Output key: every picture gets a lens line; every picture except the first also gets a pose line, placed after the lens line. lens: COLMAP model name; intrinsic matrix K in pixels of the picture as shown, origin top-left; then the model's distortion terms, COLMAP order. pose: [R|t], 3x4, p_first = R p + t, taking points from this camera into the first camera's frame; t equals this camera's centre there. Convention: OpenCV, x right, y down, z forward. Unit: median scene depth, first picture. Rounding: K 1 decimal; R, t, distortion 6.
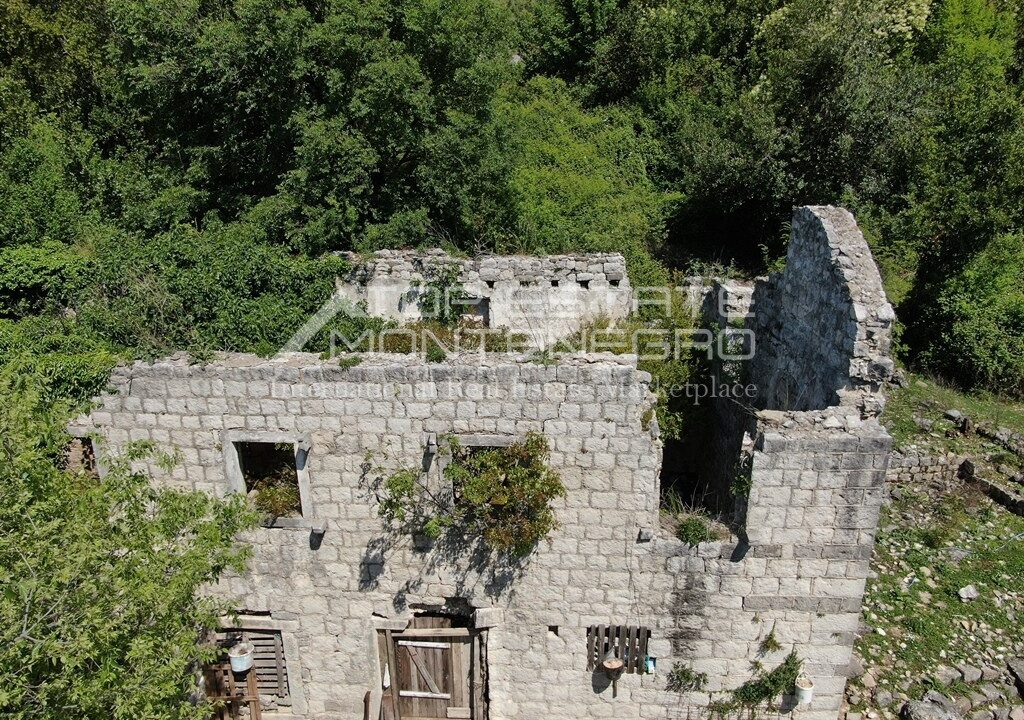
lens RADIAL K [[740.1, 0, 511.9], [0, 740.1, 359.3], [0, 0, 1]] dist [-0.018728, 0.011319]
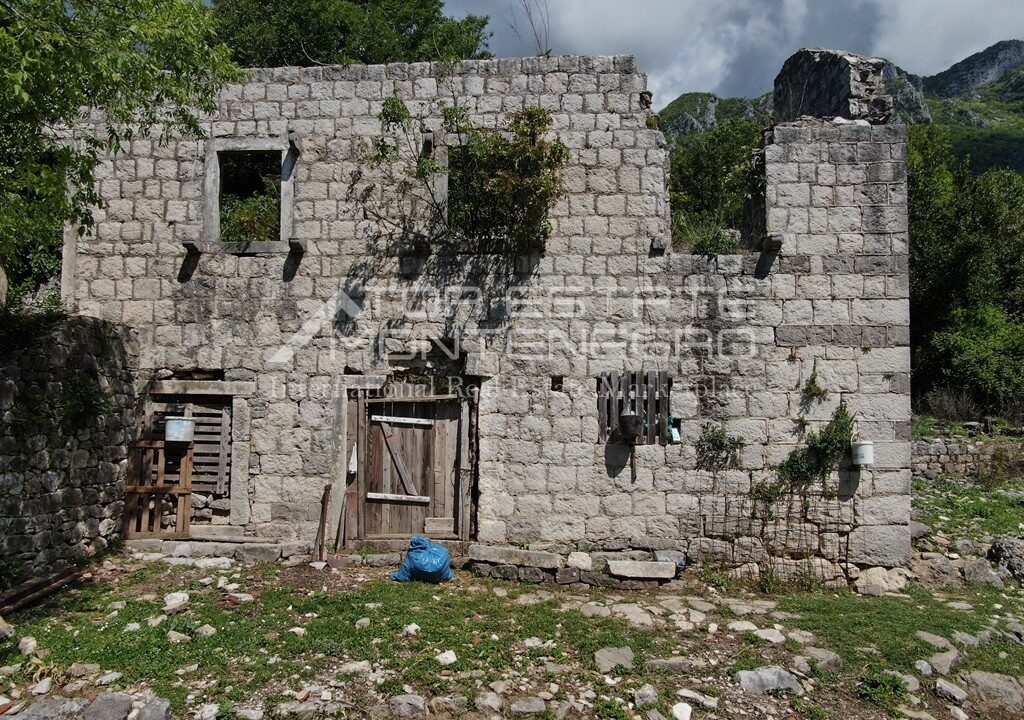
lens RADIAL K [[740.1, 0, 511.9], [0, 740.1, 360.2], [0, 0, 1]] dist [-0.018728, 0.011319]
pose [[0.999724, 0.016573, 0.016633, -0.010461], [-0.008755, 0.920398, -0.390886, 0.666727], [-0.021788, 0.390632, 0.920289, 0.206352]]
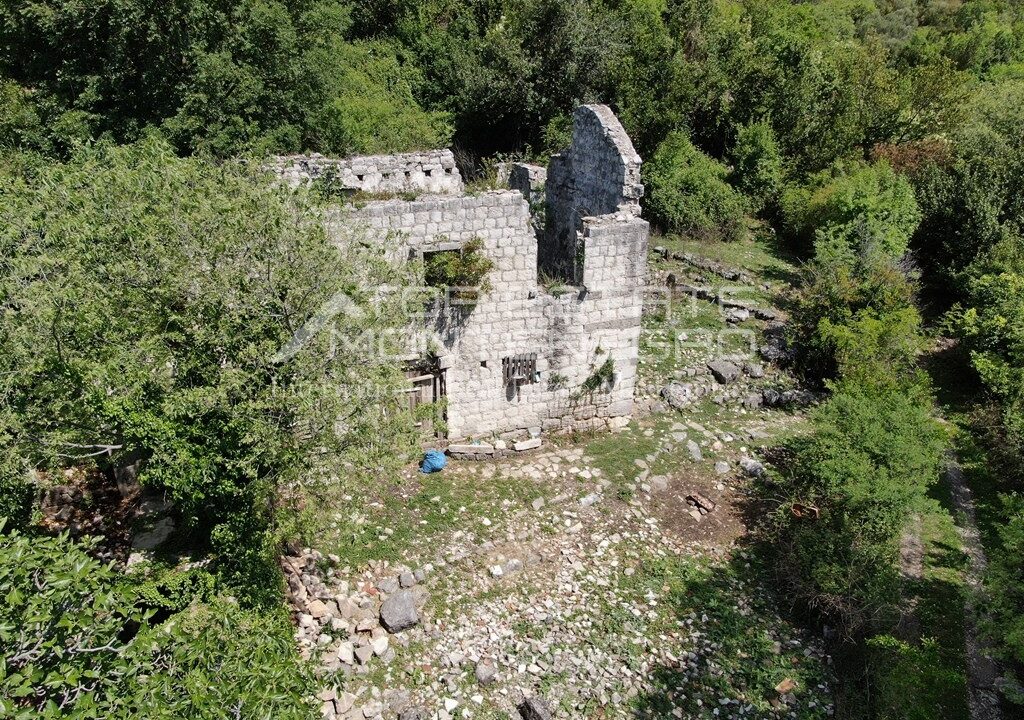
lens RADIAL K [[740.1, 0, 511.1], [0, 740.1, 359.7], [0, 0, 1]] dist [-0.018728, 0.011319]
pose [[0.921244, -0.150096, 0.358860, -0.484744], [0.119401, 0.987133, 0.106356, 0.182127], [-0.370206, -0.055132, 0.927312, -0.583683]]
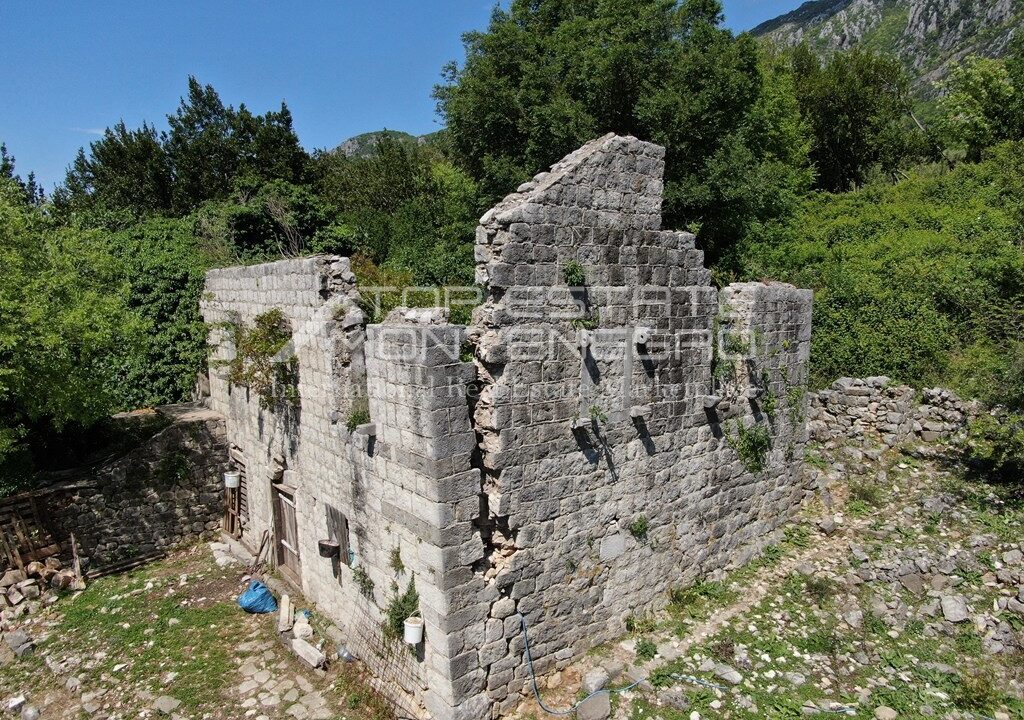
lens RADIAL K [[740.1, 0, 512.6], [0, 740.1, 361.8], [0, 0, 1]] dist [-0.018728, 0.011319]
pose [[0.639099, 0.087666, -0.764112, 1.122156], [-0.230955, 0.969508, -0.081938, 0.171252], [0.733629, 0.228842, 0.639859, 0.421238]]
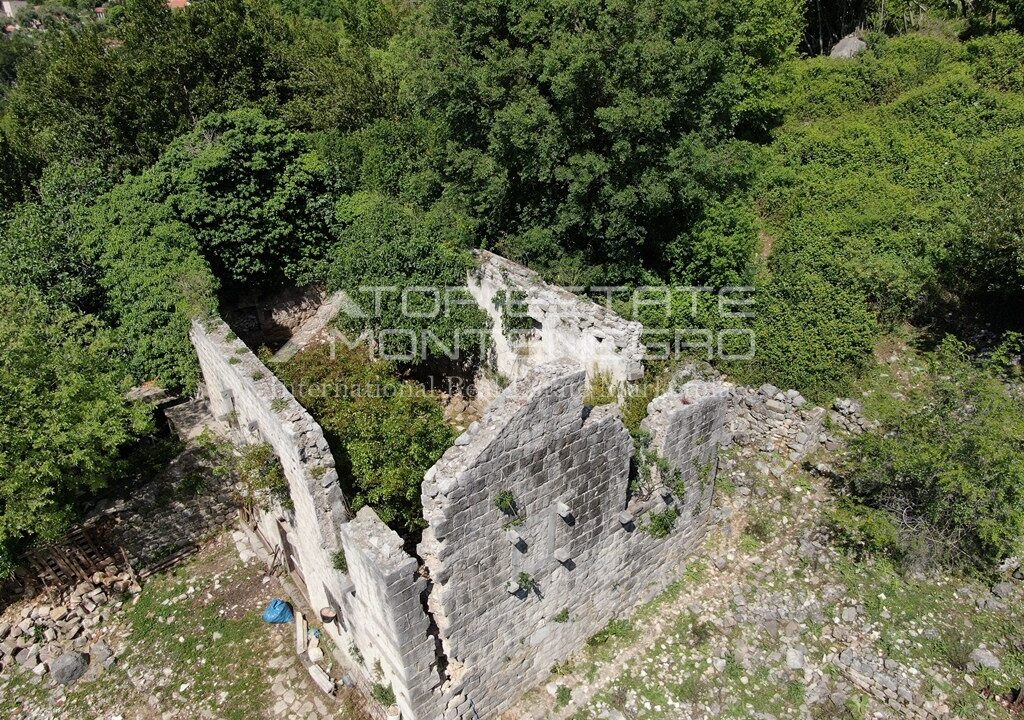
lens RADIAL K [[740.1, 0, 513.5], [0, 740.1, 360.6], [0, 0, 1]] dist [-0.018728, 0.011319]
pose [[0.643725, 0.353141, -0.678903, 1.168202], [-0.222896, 0.935215, 0.275120, -0.527096], [0.732076, -0.025777, 0.680735, 0.283198]]
